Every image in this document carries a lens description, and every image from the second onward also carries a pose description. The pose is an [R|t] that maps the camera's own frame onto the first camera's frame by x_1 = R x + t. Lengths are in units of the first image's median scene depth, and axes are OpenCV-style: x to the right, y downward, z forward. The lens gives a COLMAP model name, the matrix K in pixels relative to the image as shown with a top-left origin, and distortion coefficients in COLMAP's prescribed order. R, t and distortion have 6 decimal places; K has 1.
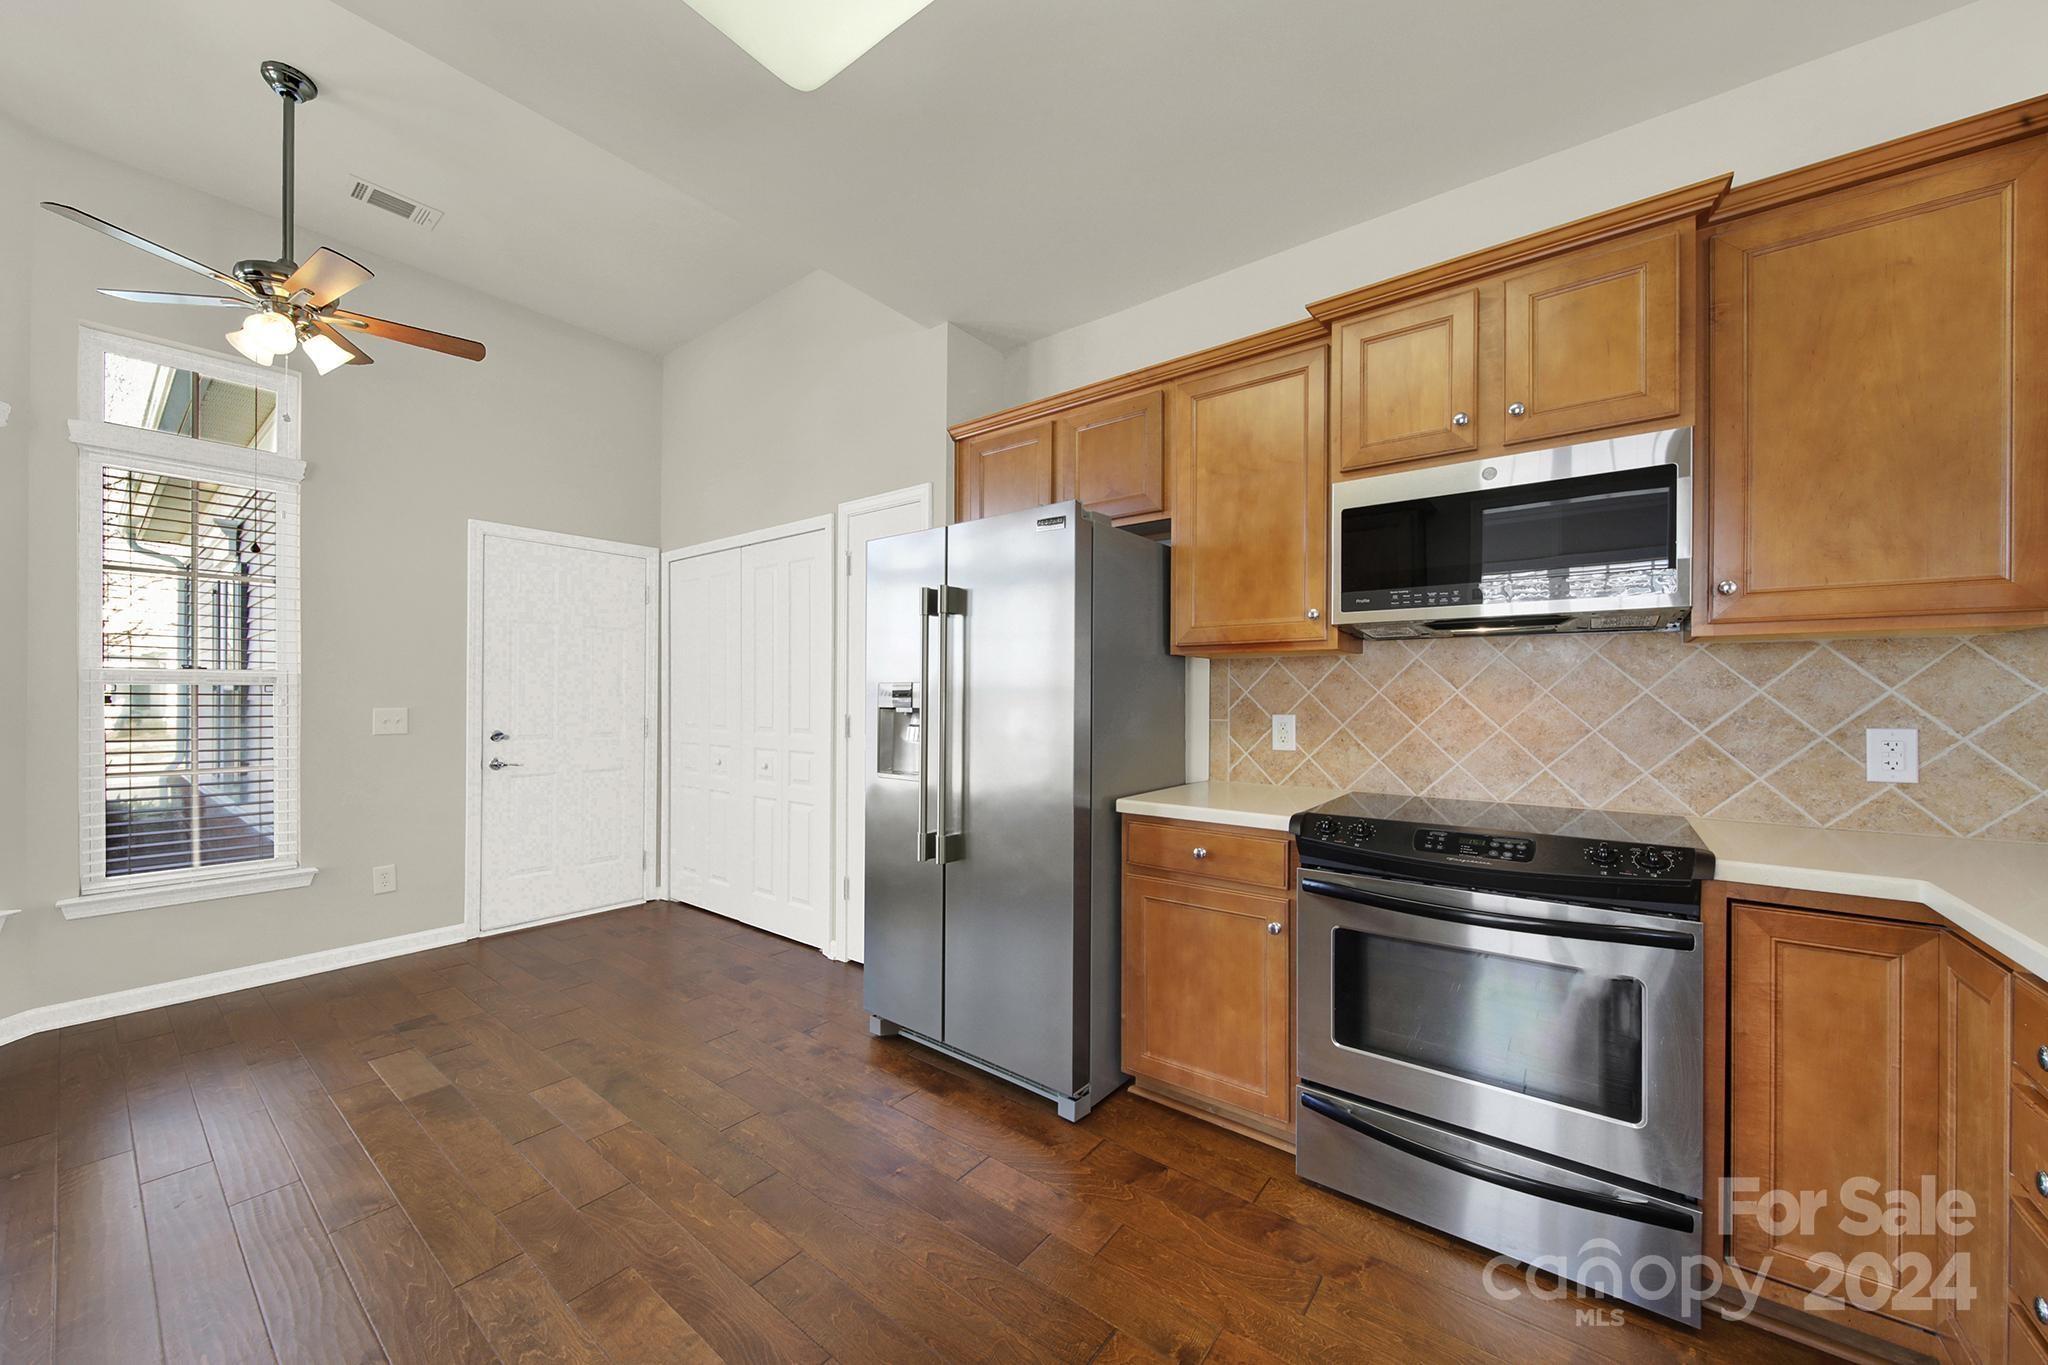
lens RADIAL K [[740.9, 0, 1033.3], [0, 740.9, 697.0], [0, 0, 1]] dist [-0.001825, -0.000373]
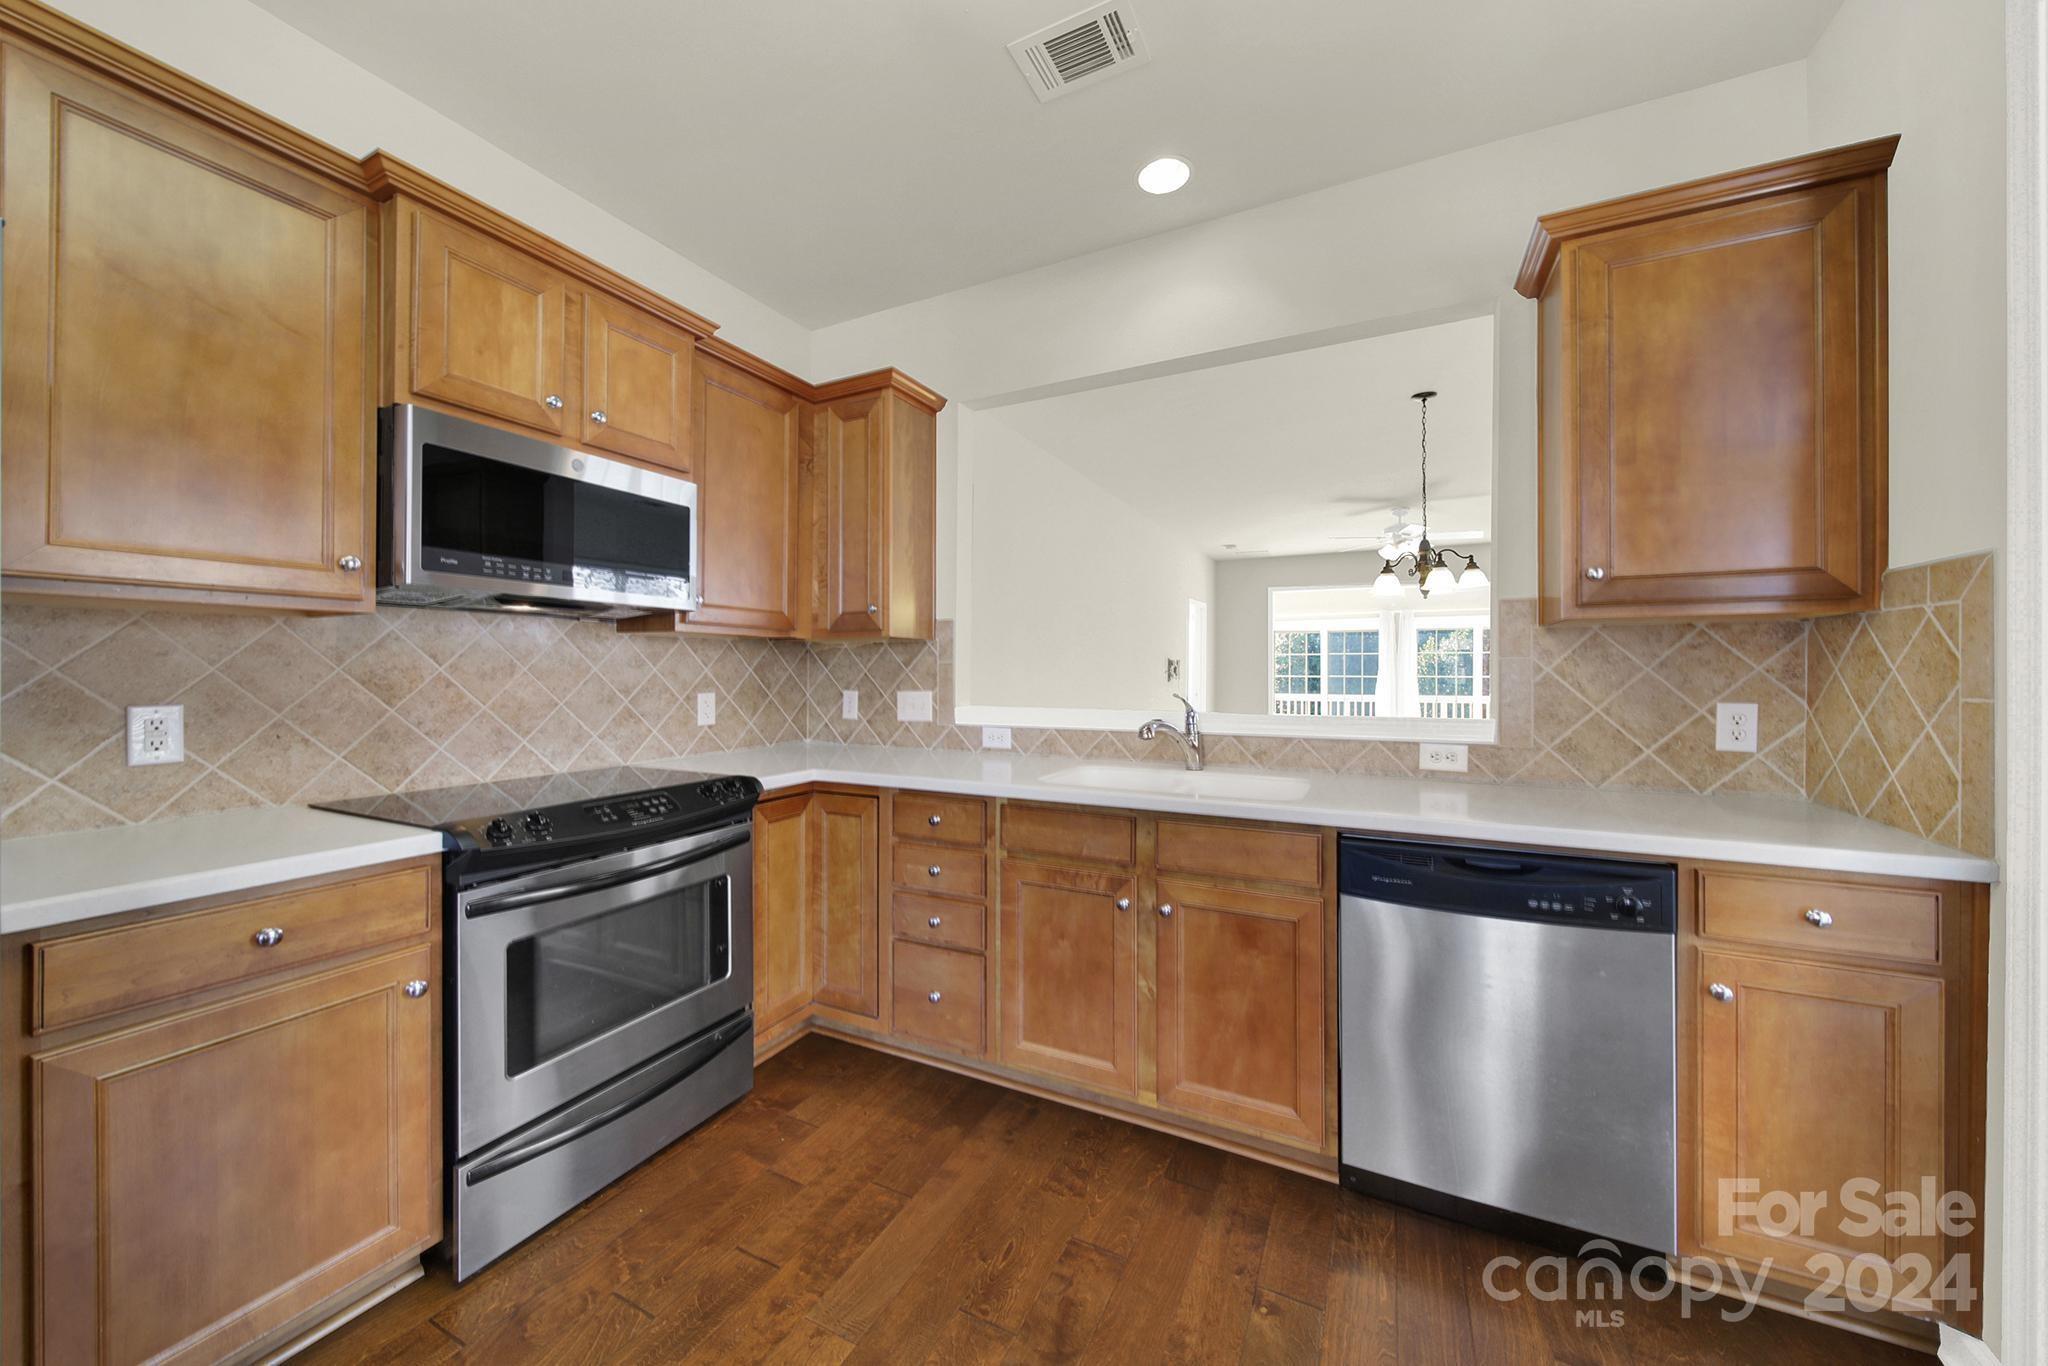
lens RADIAL K [[729.9, 0, 1010.4], [0, 729.9, 670.0], [0, 0, 1]] dist [-0.002142, -0.000297]
pose [[-0.179539, -0.001465, 0.983750, -0.459932], [-0.002714, 0.999996, 0.000993, -0.009468], [-0.983747, -0.002492, -0.179542, 0.503365]]
